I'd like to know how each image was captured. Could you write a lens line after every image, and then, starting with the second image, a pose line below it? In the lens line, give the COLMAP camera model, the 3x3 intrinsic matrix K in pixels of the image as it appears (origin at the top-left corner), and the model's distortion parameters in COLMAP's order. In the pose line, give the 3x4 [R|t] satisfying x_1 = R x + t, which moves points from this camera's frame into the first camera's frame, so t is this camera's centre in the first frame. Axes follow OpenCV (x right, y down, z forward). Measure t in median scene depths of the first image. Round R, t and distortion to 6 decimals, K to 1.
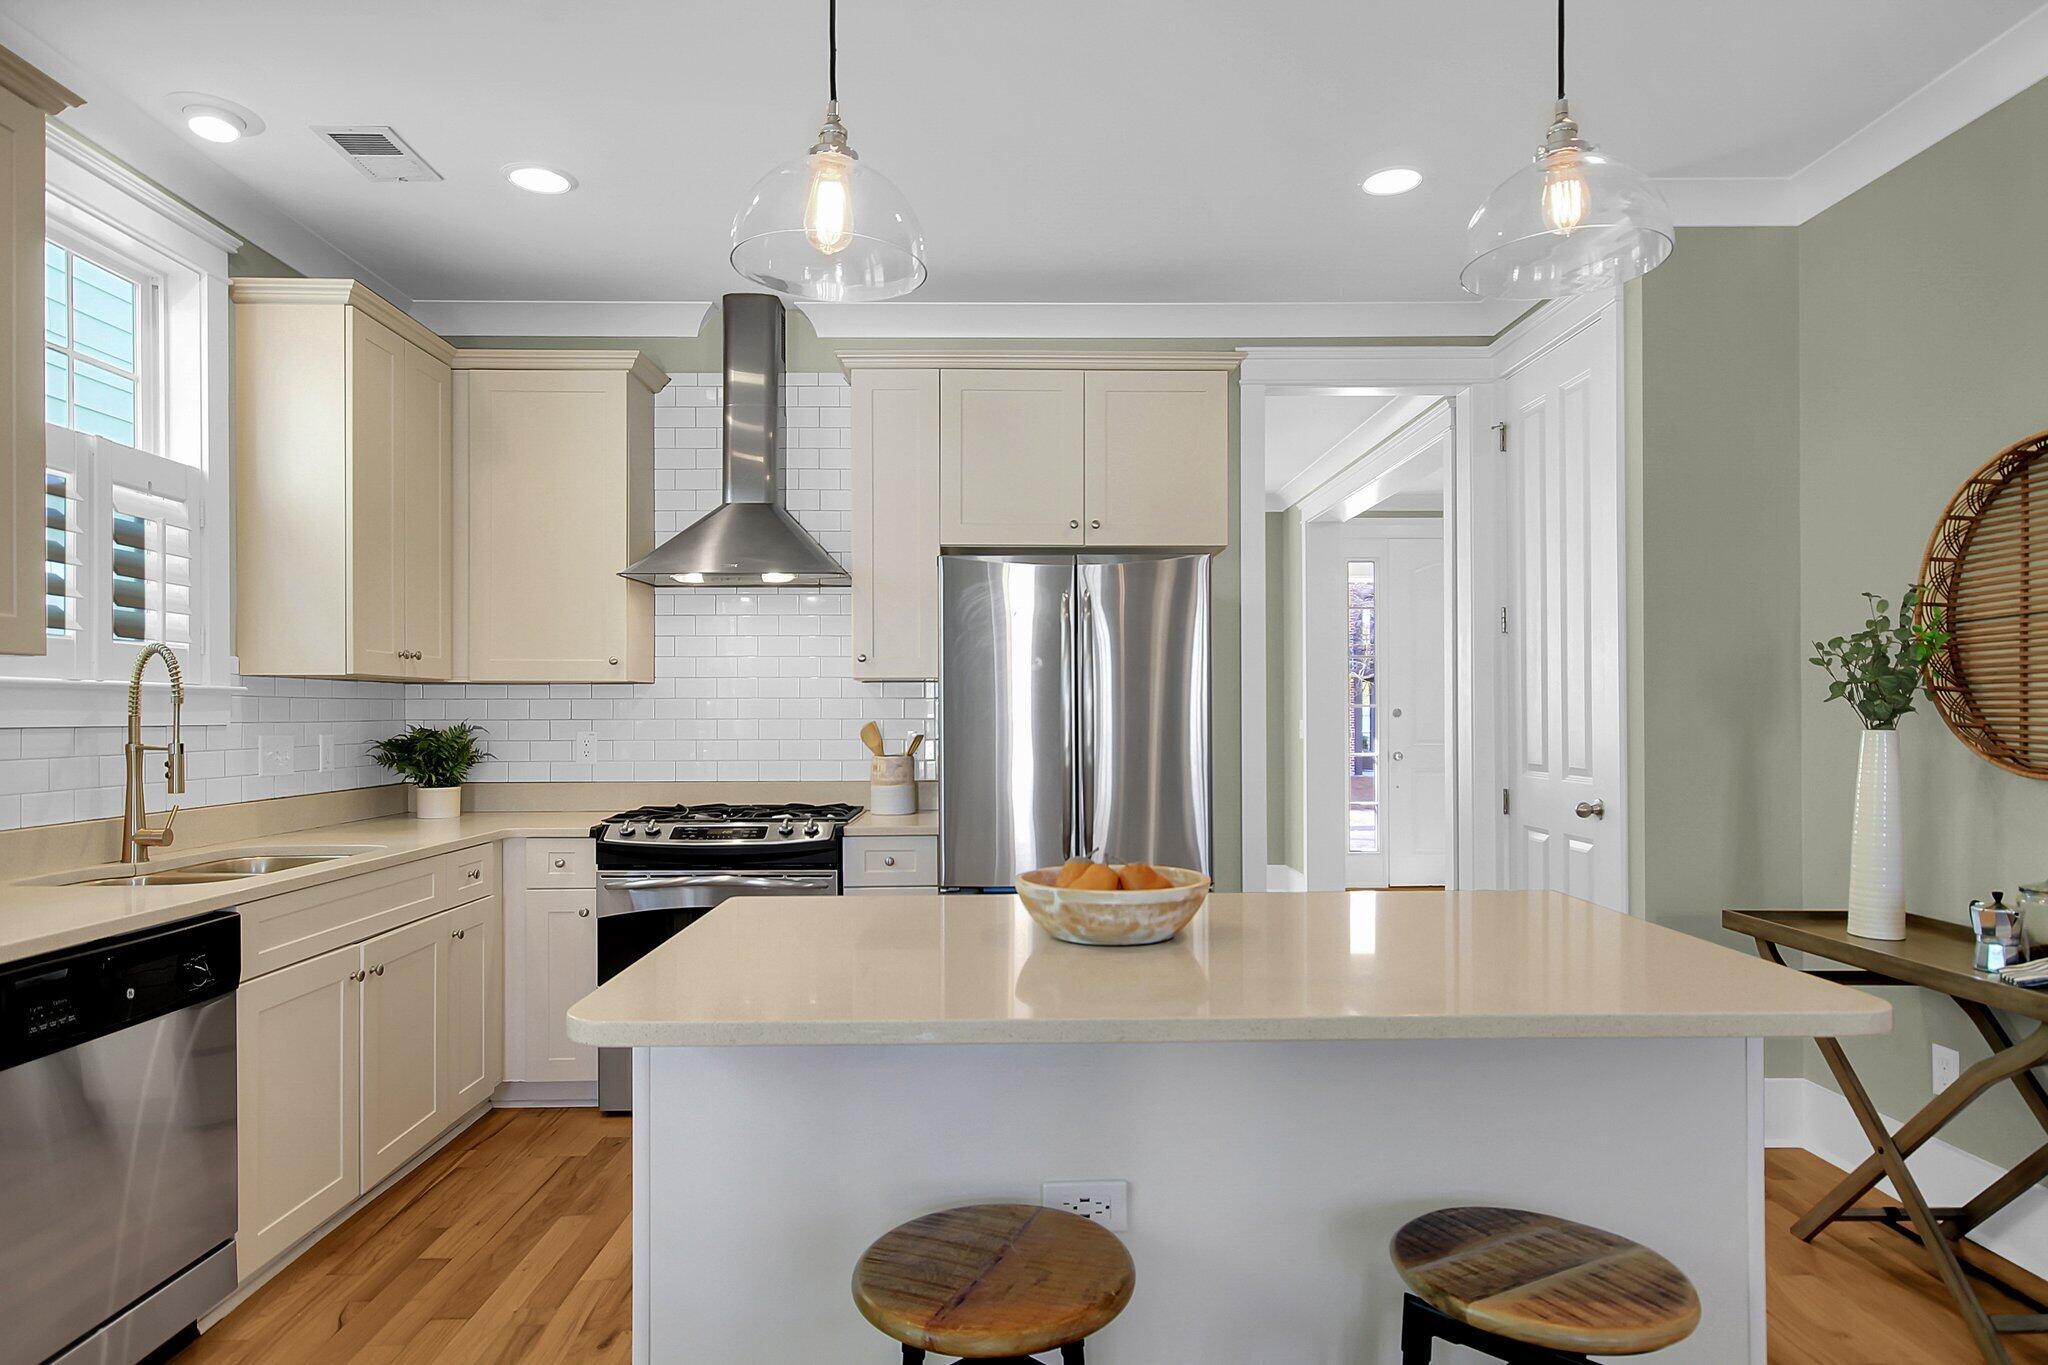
lens RADIAL K [[1252.3, 0, 1023.8], [0, 1252.3, 719.4], [0, 0, 1]] dist [0.000620, 0.082257]
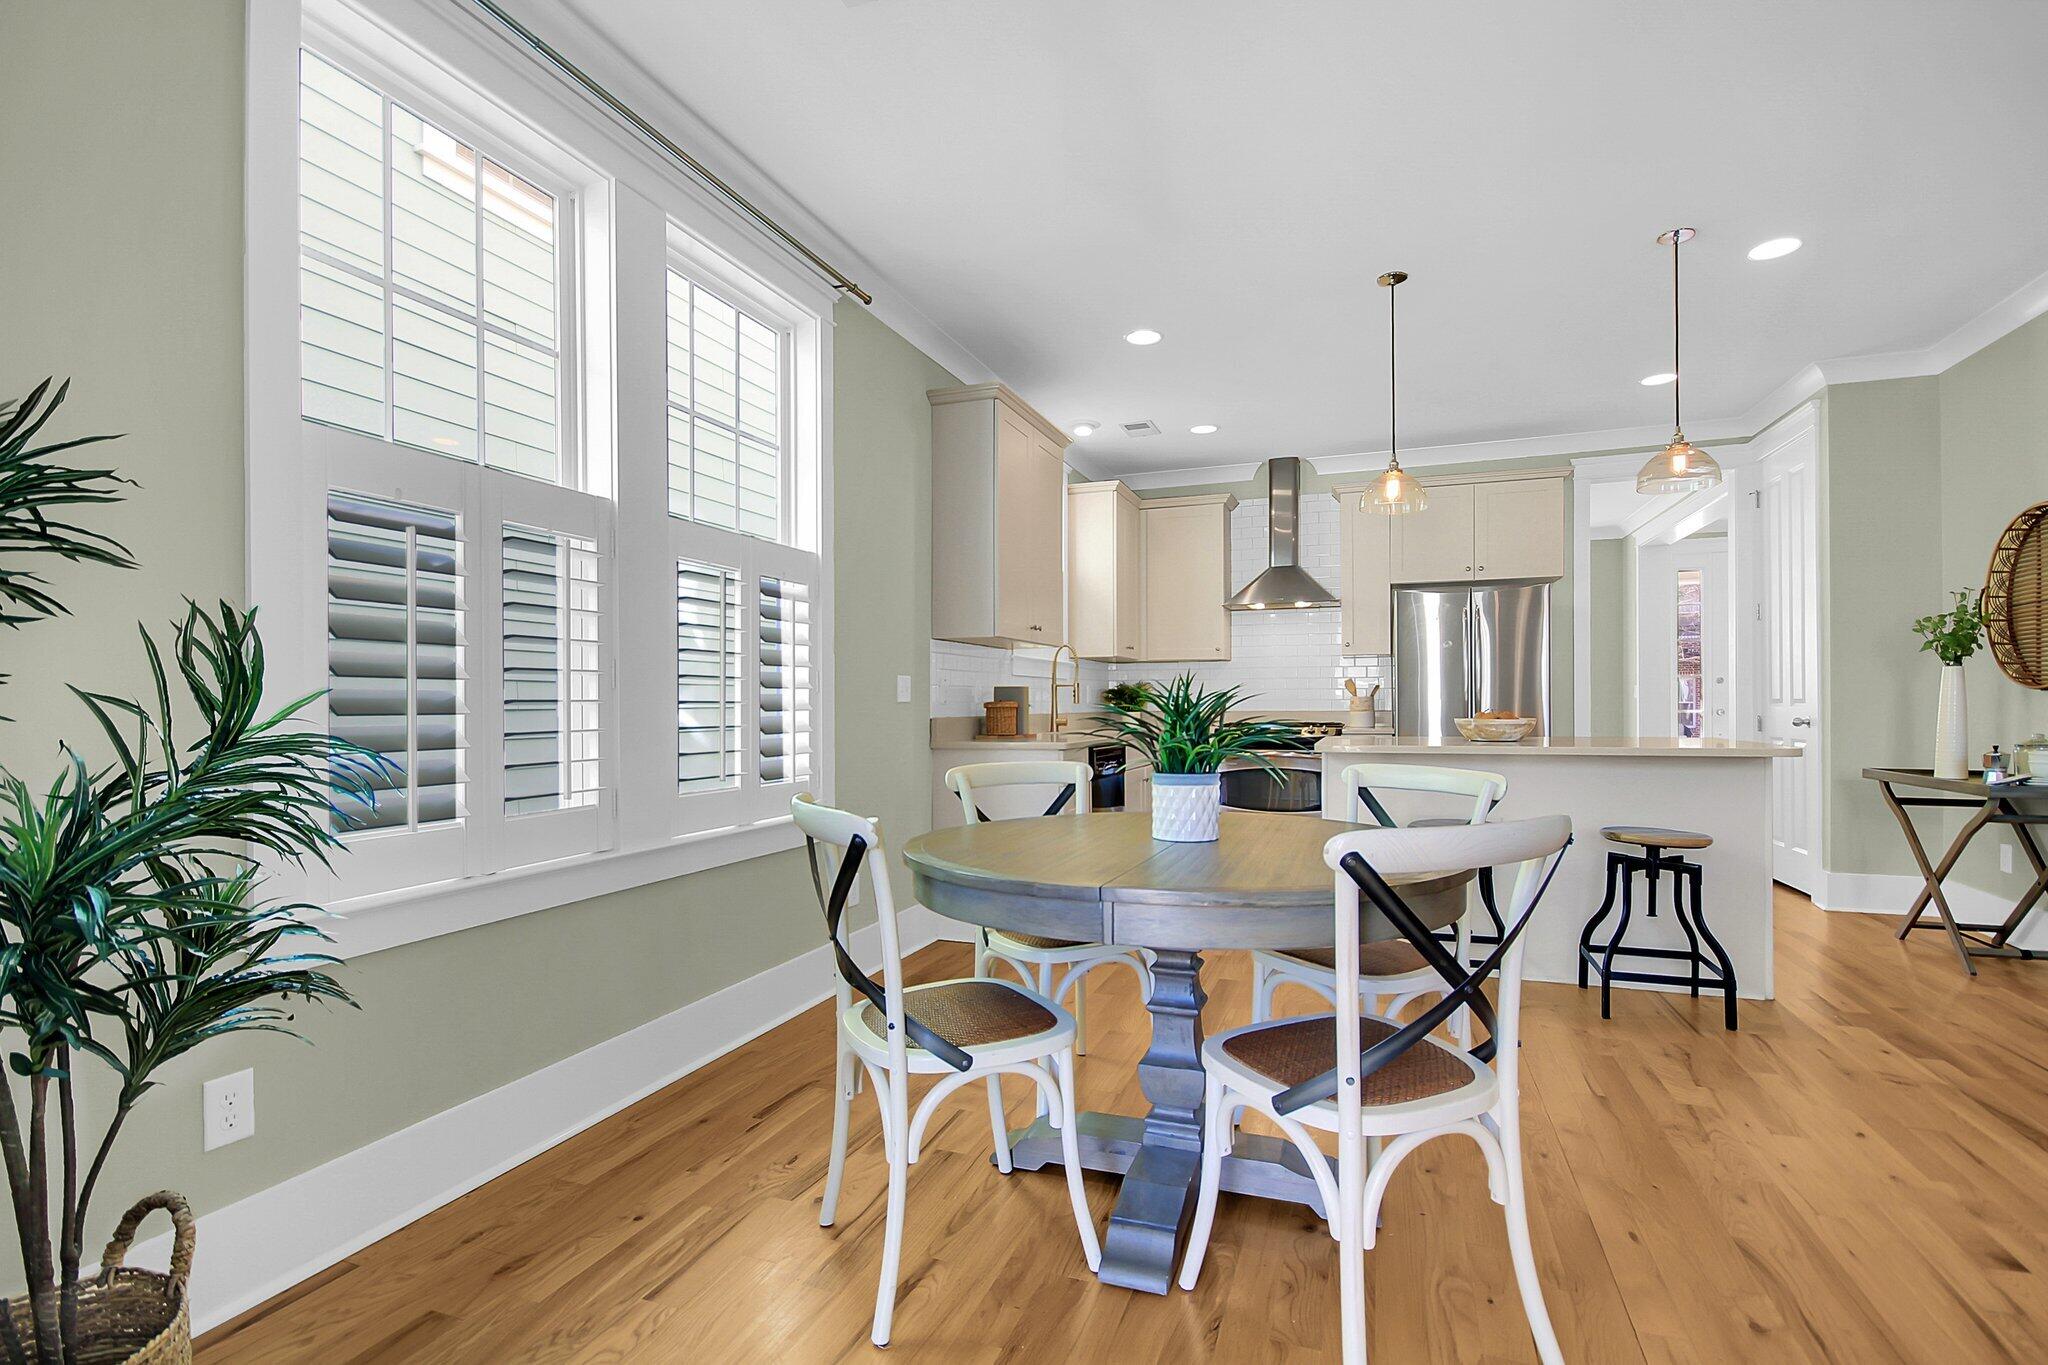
lens RADIAL K [[982.4, 0, 1024.5], [0, 982.4, 712.8], [0, 0, 1]] dist [-0.000393, 0.004391]
pose [[0.933393, -0.000323, -0.358855, -0.053724], [0.002453, 0.999982, 0.005481, 0.048956], [0.358847, -0.005997, 0.933377, -0.616204]]
